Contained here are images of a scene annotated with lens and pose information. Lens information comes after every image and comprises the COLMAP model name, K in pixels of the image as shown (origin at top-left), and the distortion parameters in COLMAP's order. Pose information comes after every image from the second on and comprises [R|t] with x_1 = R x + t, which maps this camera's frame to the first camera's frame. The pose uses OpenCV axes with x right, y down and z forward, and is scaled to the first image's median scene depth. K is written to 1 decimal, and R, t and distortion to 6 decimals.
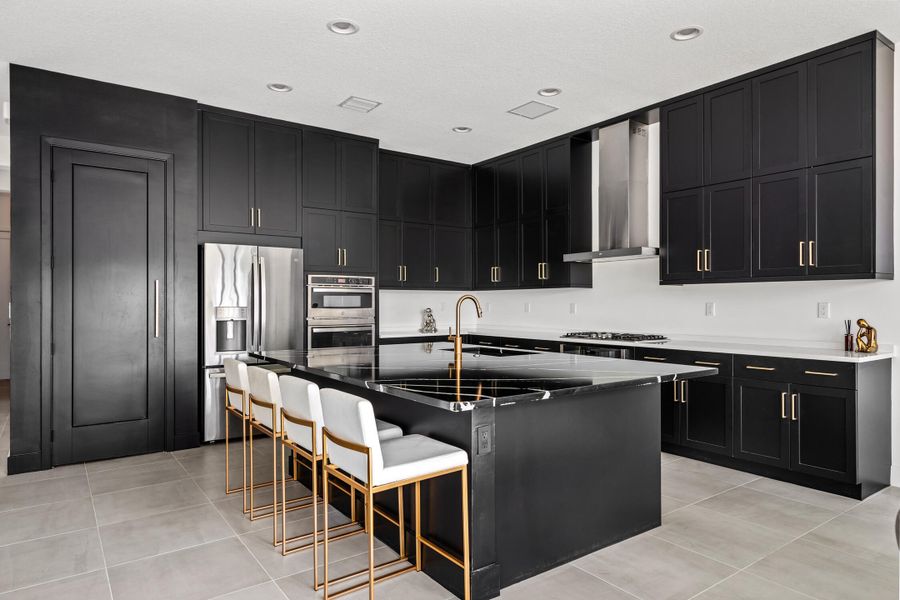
lens RADIAL K [[550.7, 0, 449.5], [0, 550.7, 300.7], [0, 0, 1]] dist [0.006519, 0.000673]
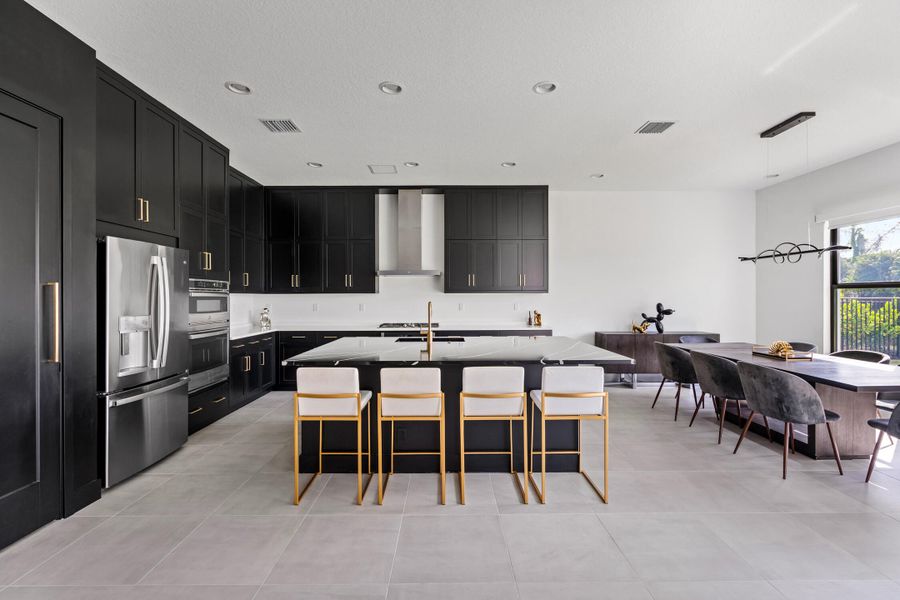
lens RADIAL K [[403.9, 0, 448.9], [0, 403.9, 297.5], [0, 0, 1]] dist [0.003377, 0.000175]
pose [[0.581217, -0.002718, 0.813744, -0.576961], [-0.003032, 0.999980, 0.005505, -0.020495], [-0.813743, -0.005667, 0.581197, 0.244372]]
